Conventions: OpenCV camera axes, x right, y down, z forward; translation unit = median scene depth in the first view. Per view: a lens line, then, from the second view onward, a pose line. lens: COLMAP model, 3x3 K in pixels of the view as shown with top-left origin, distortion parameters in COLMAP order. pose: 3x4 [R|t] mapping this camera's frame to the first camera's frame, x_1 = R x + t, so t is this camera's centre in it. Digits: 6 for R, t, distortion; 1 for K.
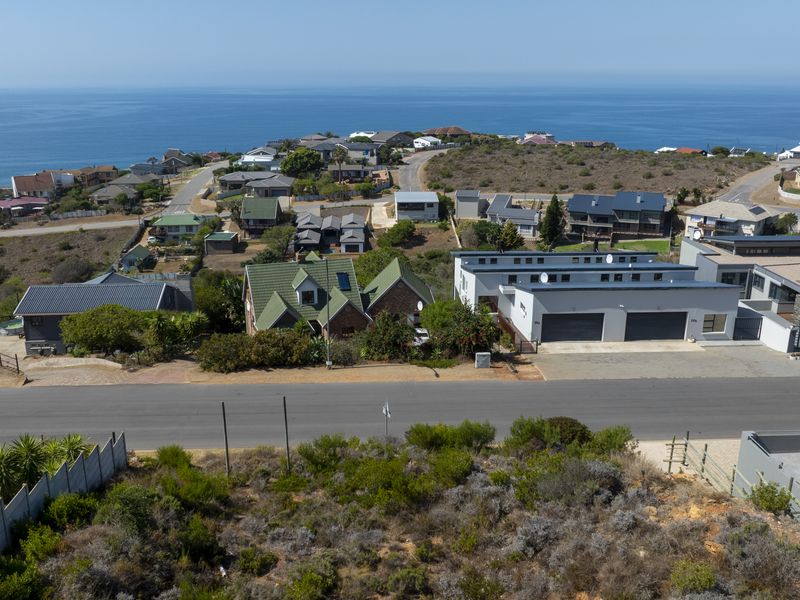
lens RADIAL K [[743.6, 0, 395.1], [0, 743.6, 302.8], [0, 0, 1]] dist [-0.017400, -0.023493]
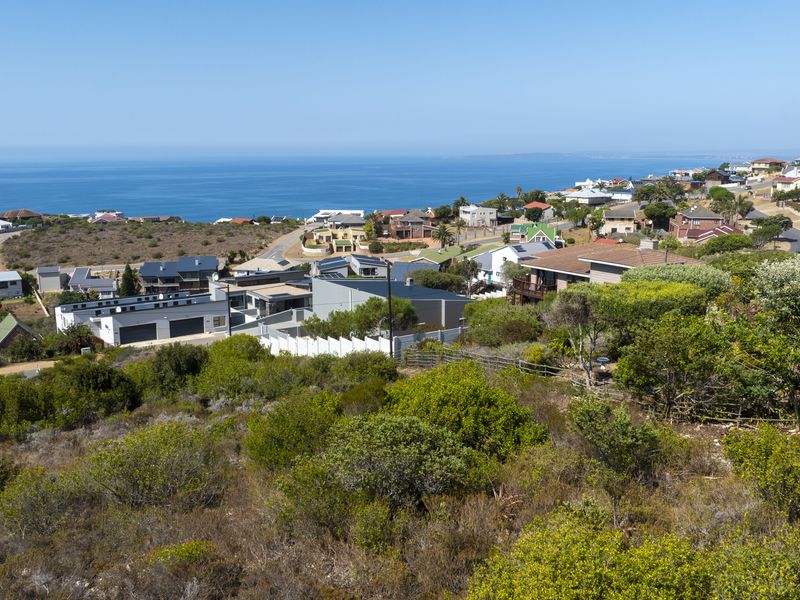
lens RADIAL K [[743.6, 0, 395.1], [0, 743.6, 302.8], [0, 0, 1]] dist [-0.017400, -0.023493]
pose [[0.851535, -0.106001, 0.513470, -0.037235], [0.153308, 0.986887, -0.050511, 0.040861], [-0.501383, 0.121732, 0.856619, -0.224143]]
